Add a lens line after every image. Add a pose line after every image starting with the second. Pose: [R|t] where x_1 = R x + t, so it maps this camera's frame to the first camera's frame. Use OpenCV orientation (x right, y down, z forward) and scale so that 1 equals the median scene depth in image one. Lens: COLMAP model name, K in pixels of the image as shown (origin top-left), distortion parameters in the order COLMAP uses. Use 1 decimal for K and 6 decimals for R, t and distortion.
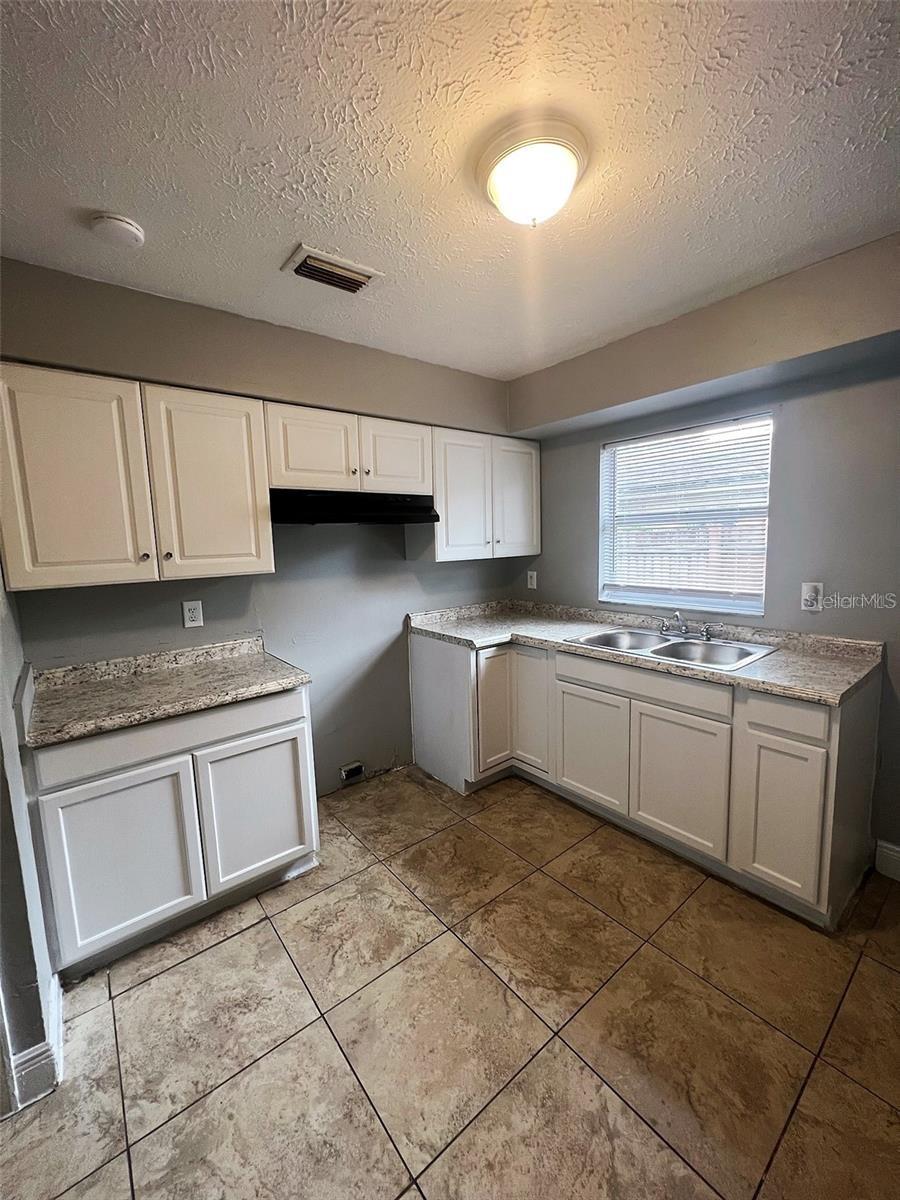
lens RADIAL K [[477.5, 0, 452.2], [0, 477.5, 595.7], [0, 0, 1]] dist [-0.002409, 0.000662]
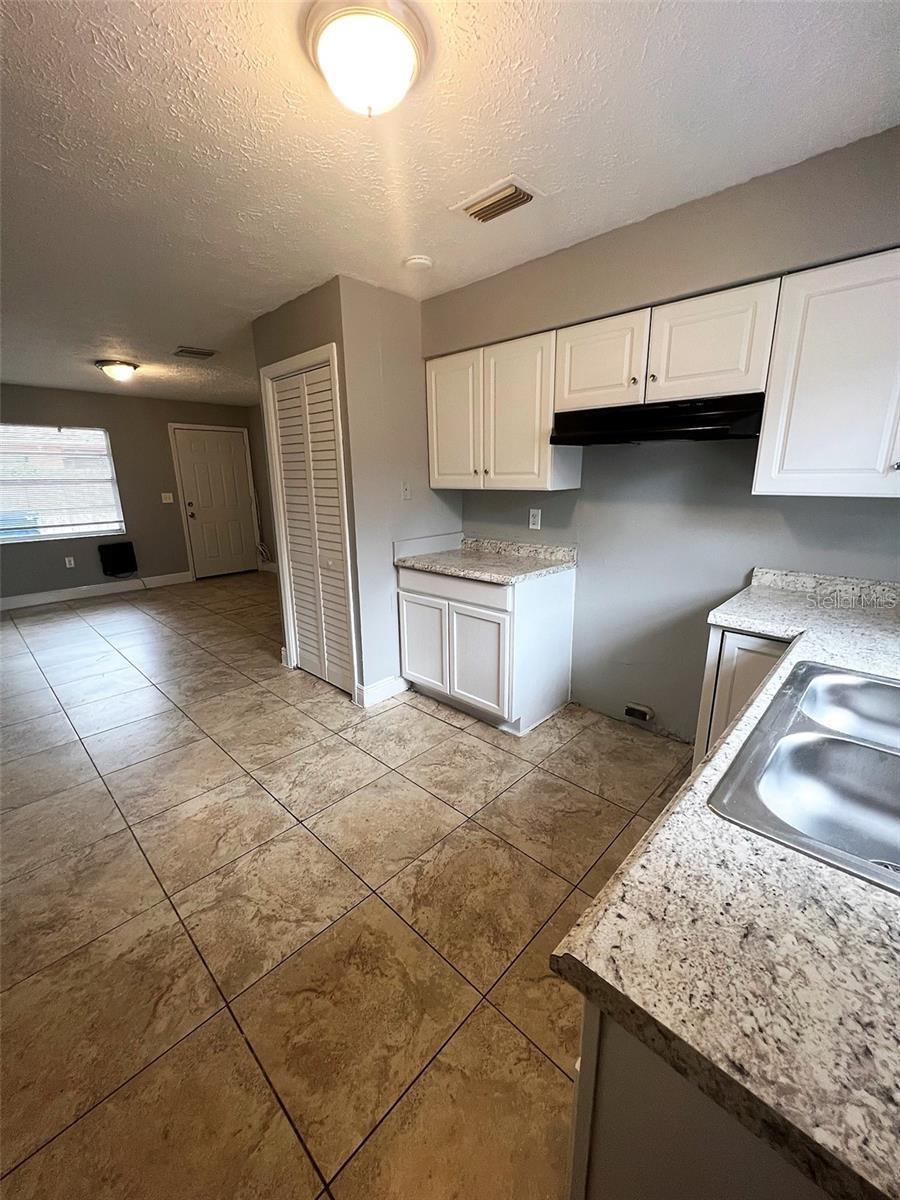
lens RADIAL K [[477.5, 0, 452.2], [0, 477.5, 595.7], [0, 0, 1]] dist [-0.002409, 0.000662]
pose [[0.131659, 0.274690, -0.952476, 0.790940], [-0.114439, 0.958628, 0.260646, -0.081366], [0.984667, 0.074684, 0.157648, 0.639862]]
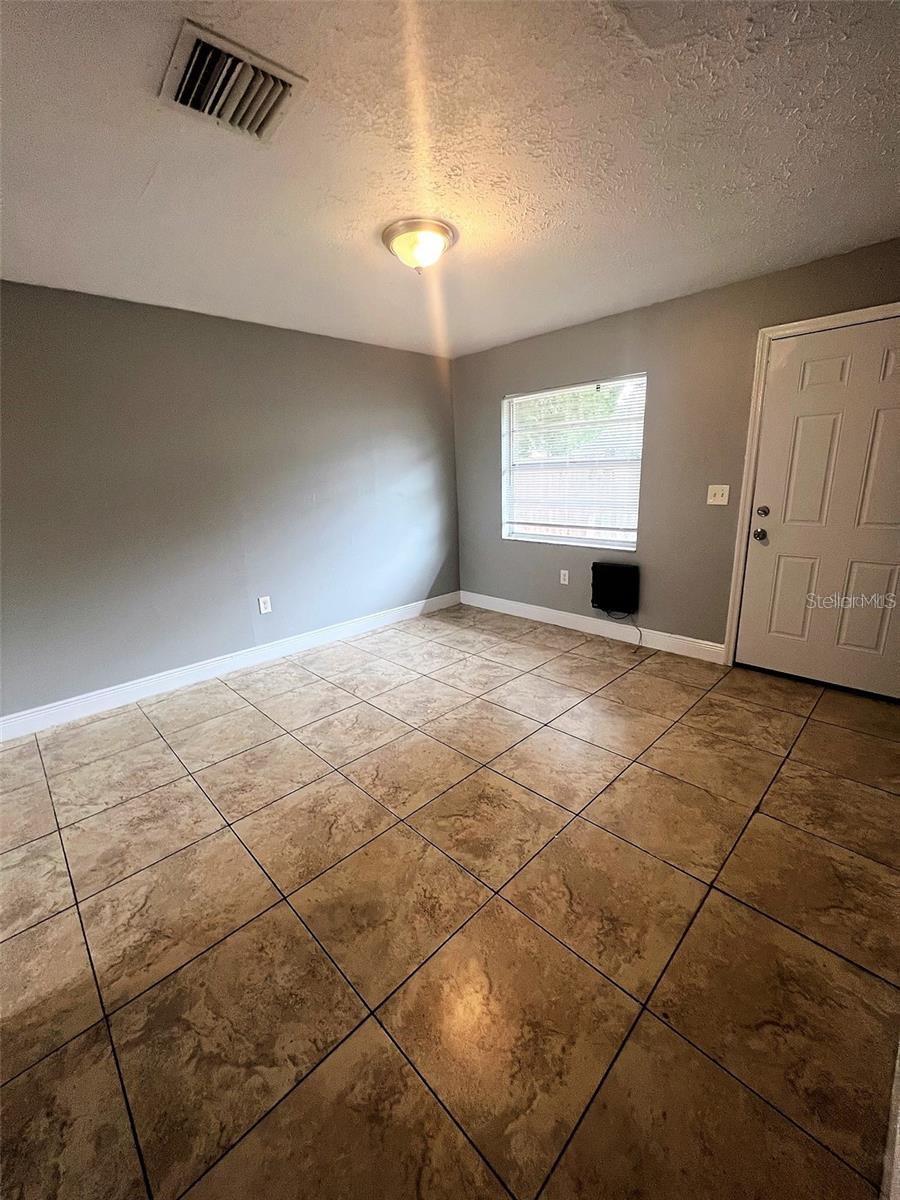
lens RADIAL K [[477.5, 0, 452.2], [0, 477.5, 595.7], [0, 0, 1]] dist [-0.002409, 0.000662]
pose [[-0.992554, 0.096726, -0.074028, -1.560574], [0.062685, 0.926746, 0.370422, 0.006839], [0.104434, 0.363023, -0.925909, 0.713256]]
